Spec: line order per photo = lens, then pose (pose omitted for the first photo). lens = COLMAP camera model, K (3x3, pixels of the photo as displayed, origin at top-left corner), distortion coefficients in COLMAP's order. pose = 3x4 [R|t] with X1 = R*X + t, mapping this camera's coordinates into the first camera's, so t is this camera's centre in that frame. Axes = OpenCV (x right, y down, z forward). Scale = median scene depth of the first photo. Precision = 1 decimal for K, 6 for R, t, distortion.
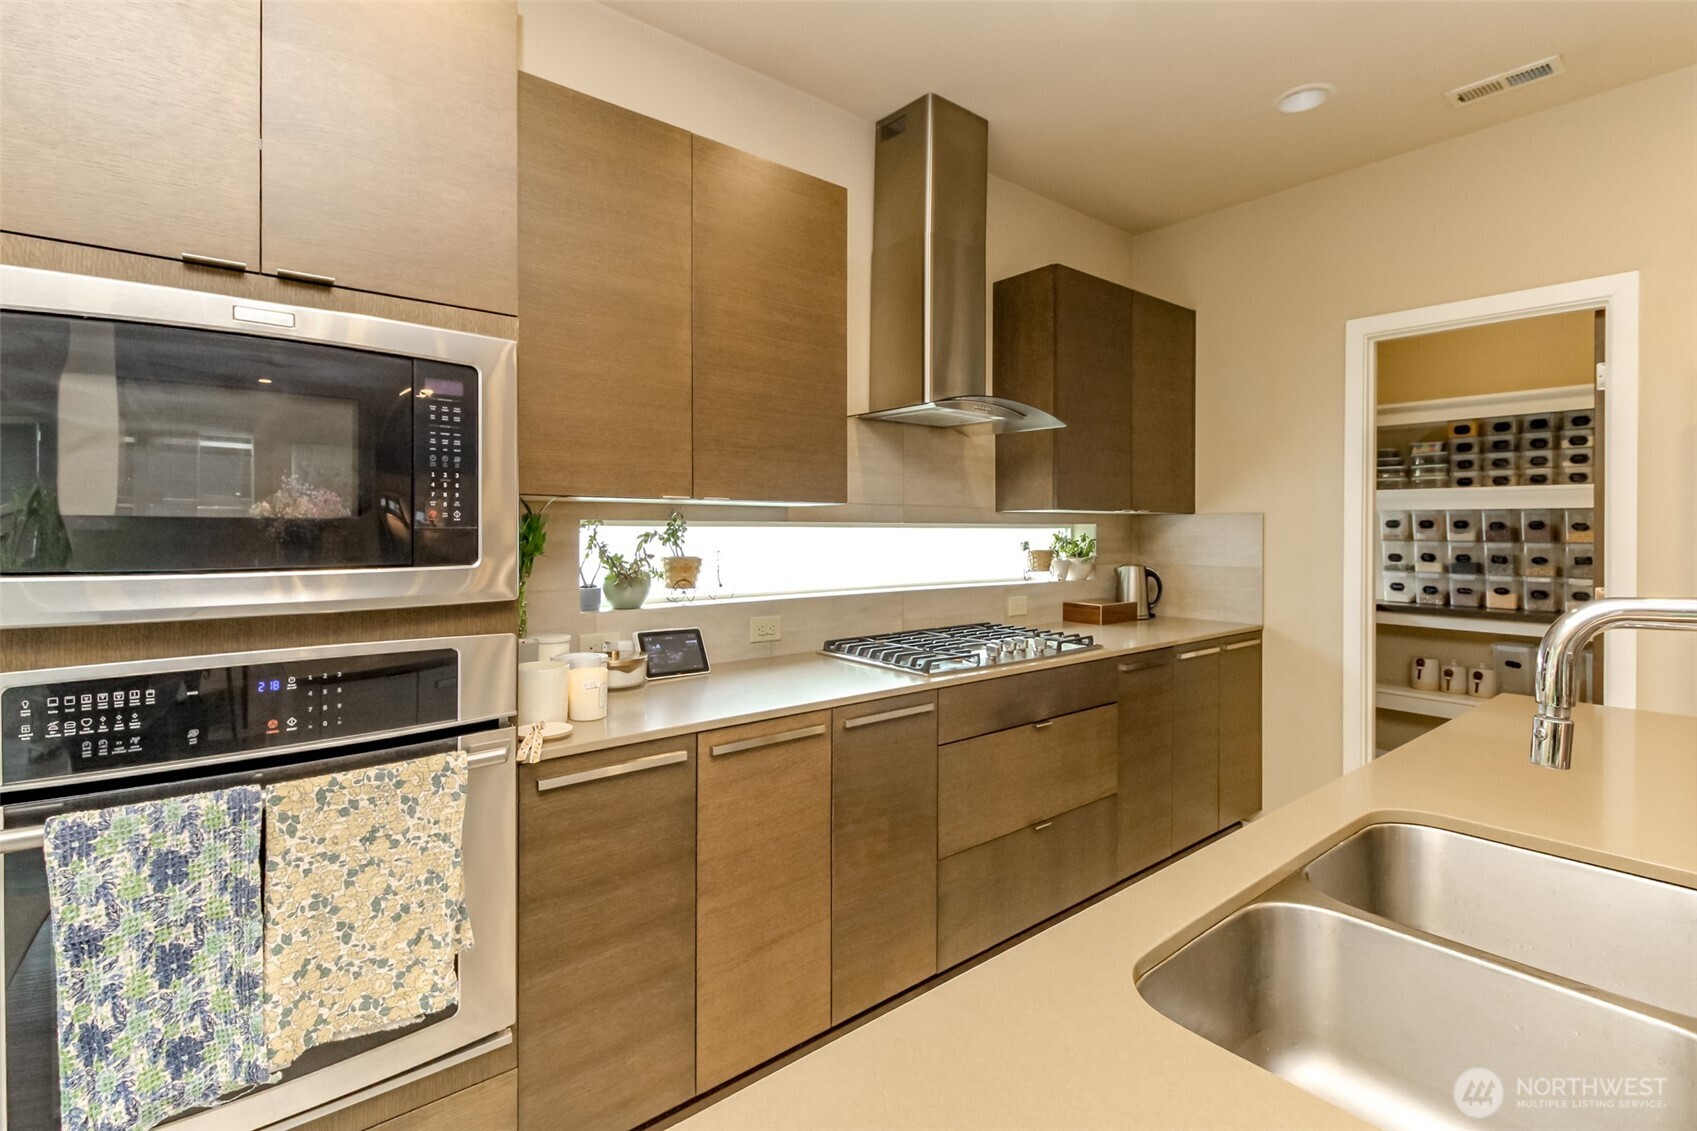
lens RADIAL K [[787.1, 0, 840.3], [0, 787.1, 534.2], [0, 0, 1]] dist [0.019165, -0.011467]
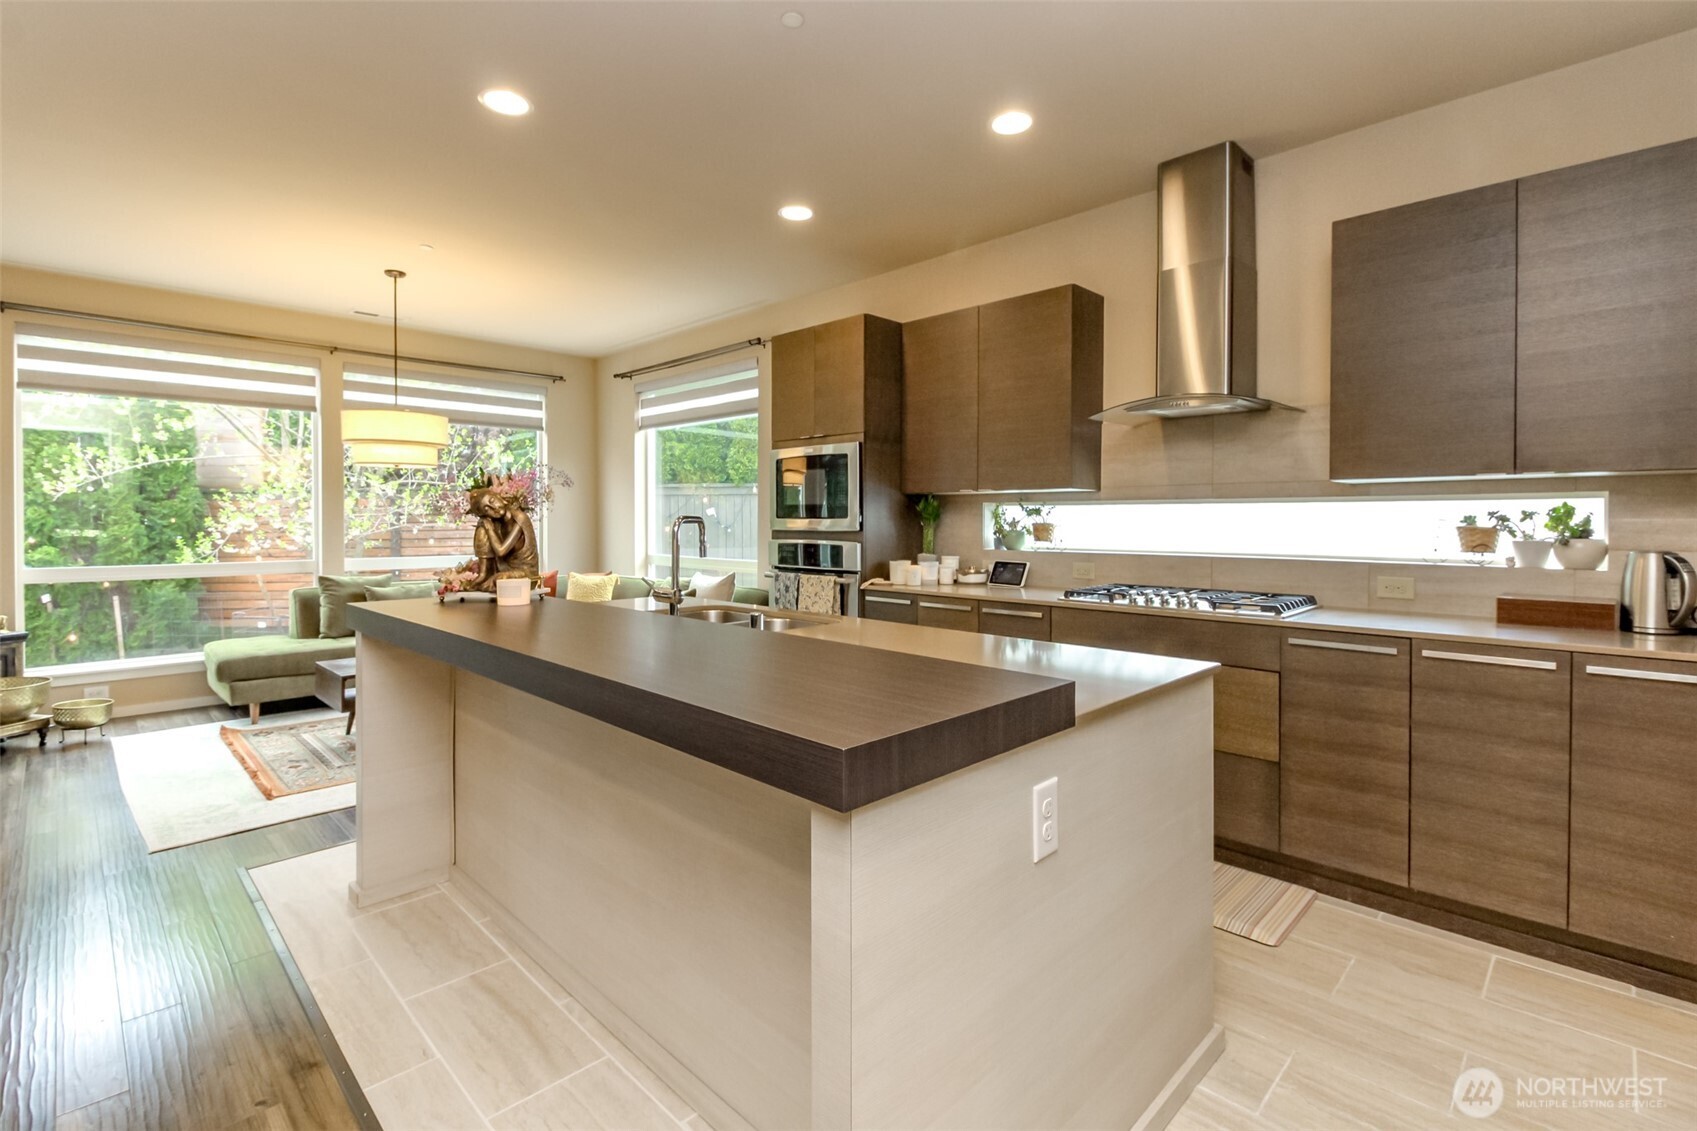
lens RADIAL K [[787.1, 0, 840.3], [0, 787.1, 534.2], [0, 0, 1]] dist [0.019165, -0.011467]
pose [[0.089939, 0.011953, -0.995876, 1.574865], [-0.011765, 0.999871, 0.010939, 0.042178], [0.995878, 0.010732, 0.090068, 0.433807]]
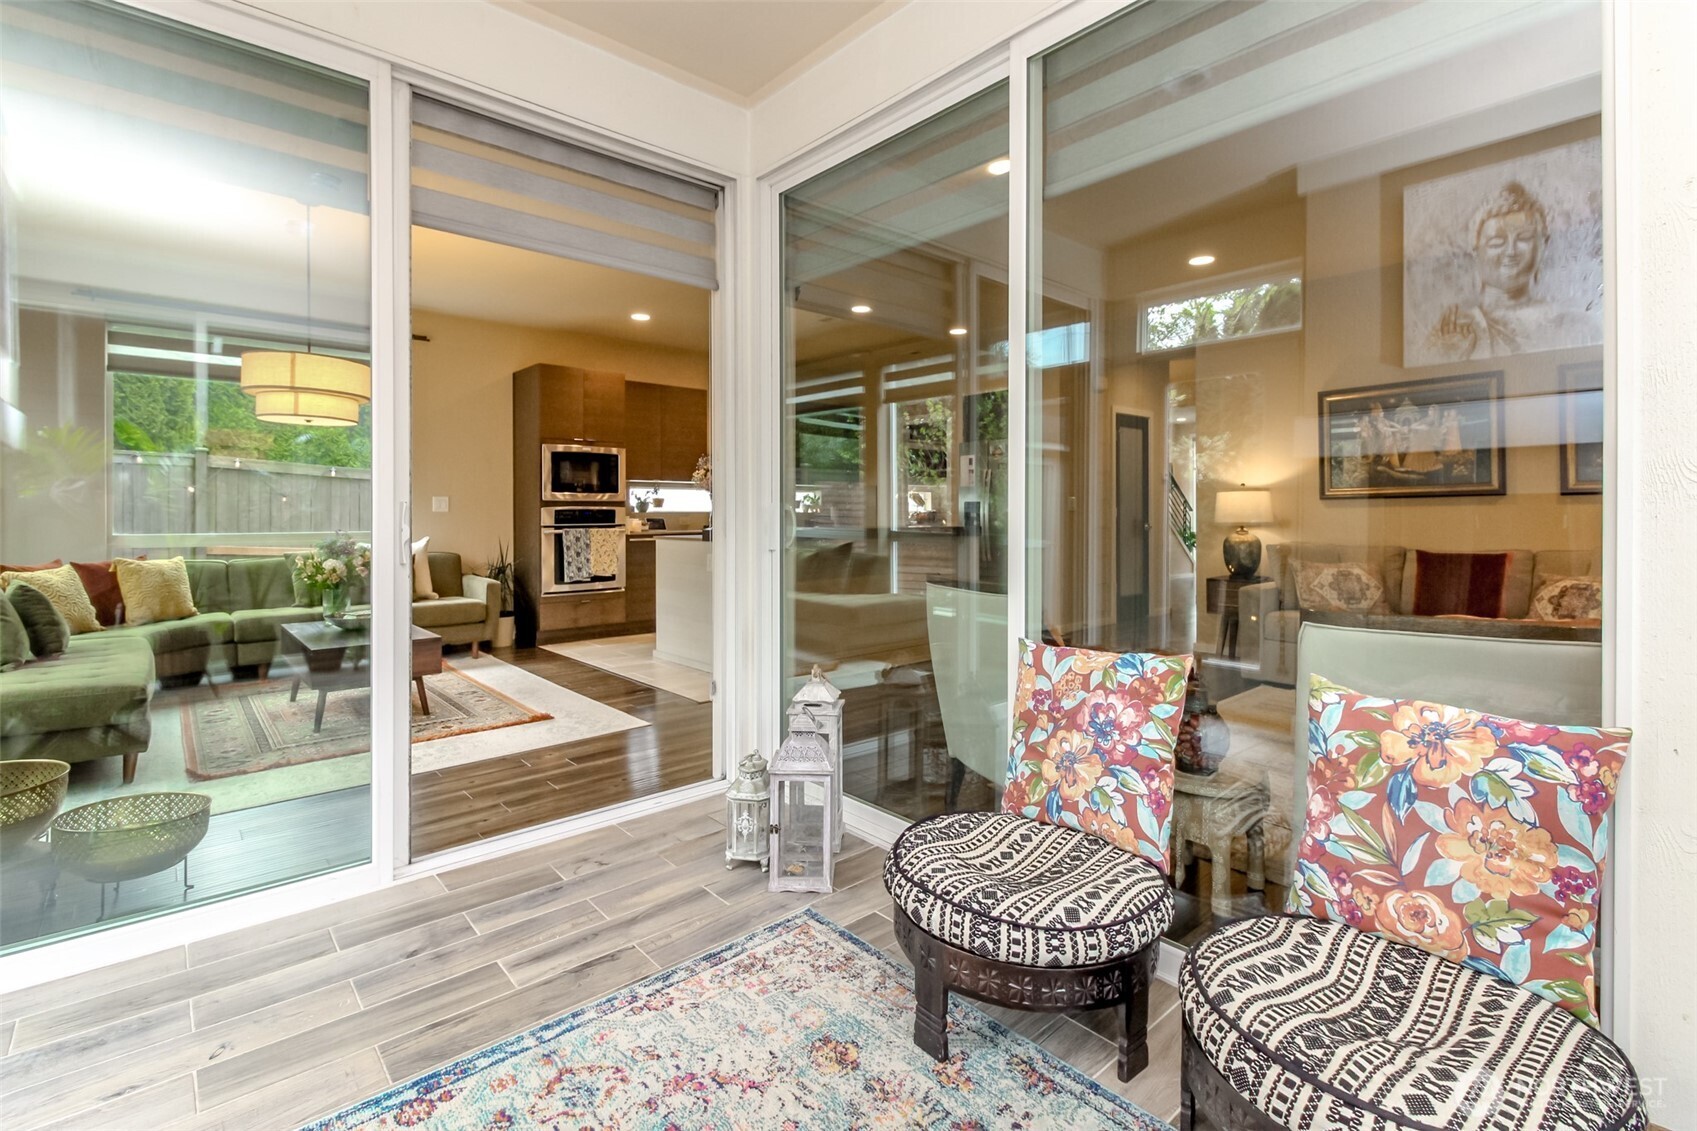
lens RADIAL K [[787.1, 0, 840.3], [0, 787.1, 534.2], [0, 0, 1]] dist [0.019165, -0.011467]
pose [[0.999337, -0.003591, 0.036234, 0.483275], [0.002978, 0.999852, 0.016949, 0.136075], [-0.036289, -0.016830, 0.999200, -2.551462]]
